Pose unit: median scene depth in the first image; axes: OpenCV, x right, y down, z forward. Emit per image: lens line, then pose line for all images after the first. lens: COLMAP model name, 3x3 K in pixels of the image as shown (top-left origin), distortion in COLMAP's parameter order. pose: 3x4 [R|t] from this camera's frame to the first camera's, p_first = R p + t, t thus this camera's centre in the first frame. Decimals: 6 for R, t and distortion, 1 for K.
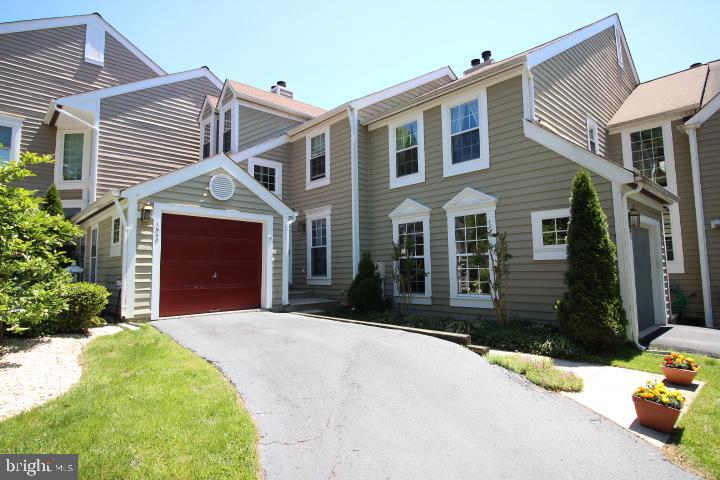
lens RADIAL K [[400.5, 0, 361.7], [0, 400.5, 238.7], [0, 0, 1]] dist [0.004100, -0.000790]
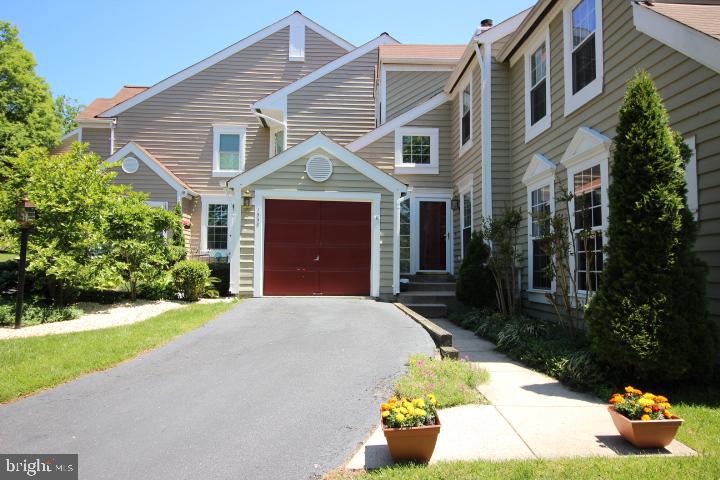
lens RADIAL K [[531.6, 0, 360.0], [0, 531.6, 238.2], [0, 0, 1]] dist [0.024685, -0.011994]
pose [[0.743130, -0.020614, -0.668829, 0.537247], [0.032456, 0.999459, 0.005258, 0.034973], [0.668359, -0.025615, 0.743398, 0.092338]]
